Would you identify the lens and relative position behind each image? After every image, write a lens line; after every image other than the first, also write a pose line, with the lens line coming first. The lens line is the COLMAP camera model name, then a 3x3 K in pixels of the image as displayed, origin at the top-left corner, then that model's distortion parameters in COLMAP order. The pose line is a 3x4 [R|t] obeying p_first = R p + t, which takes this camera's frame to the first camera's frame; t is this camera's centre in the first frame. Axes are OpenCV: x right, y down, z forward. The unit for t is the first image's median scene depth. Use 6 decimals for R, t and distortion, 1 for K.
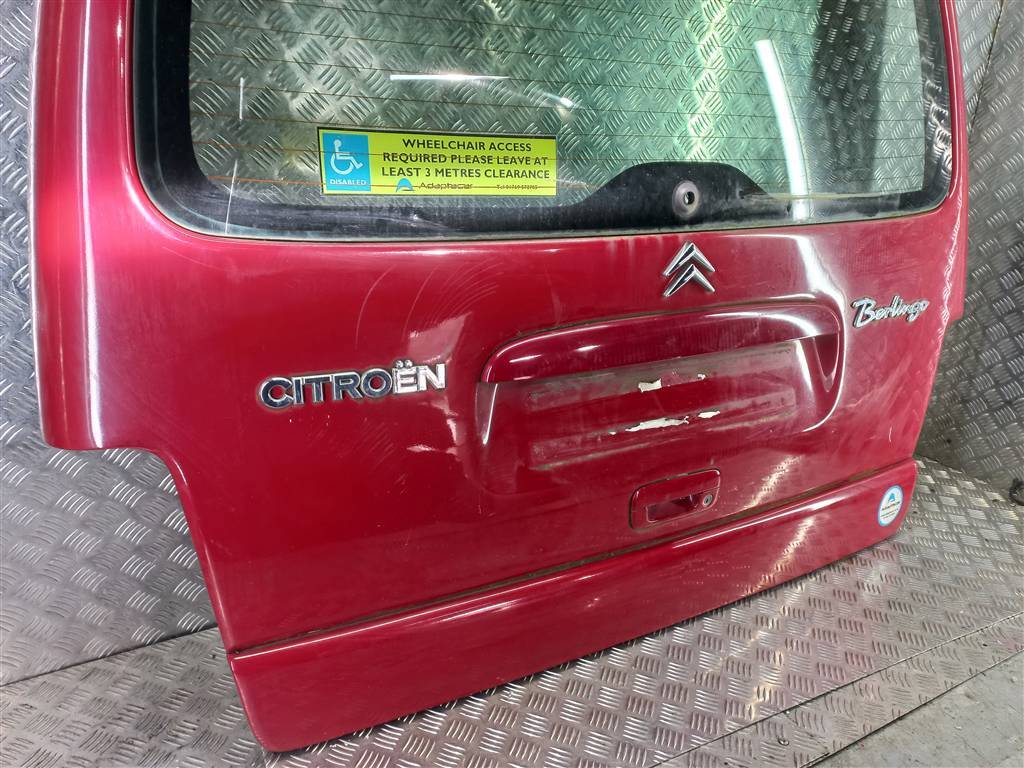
lens RADIAL K [[748.3, 0, 510.5], [0, 748.3, 413.3], [0, 0, 1]] dist [0.052107, -0.003744]
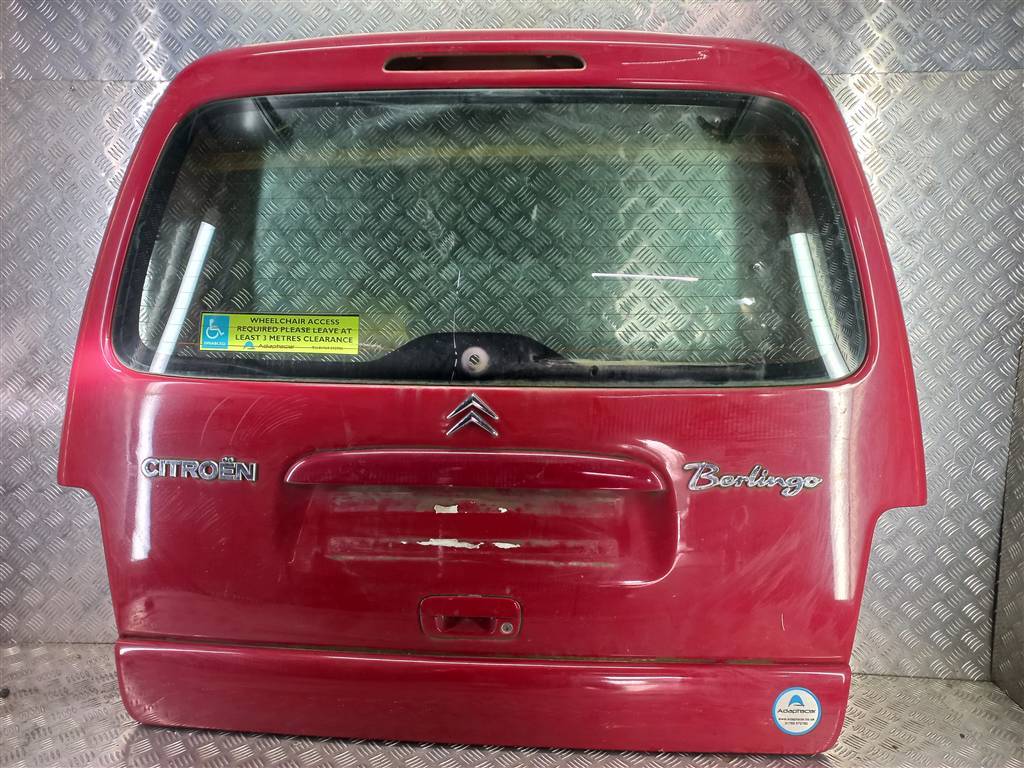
lens RADIAL K [[763.2, 0, 512.0], [0, 763.2, 384.0], [0, 0, 1]] dist [0.056571, -0.000520]
pose [[0.828950, 0.041465, -0.557784, 0.997597], [-0.176753, 0.965564, -0.190903, -0.016352], [0.530661, 0.256839, 0.807733, 0.022898]]
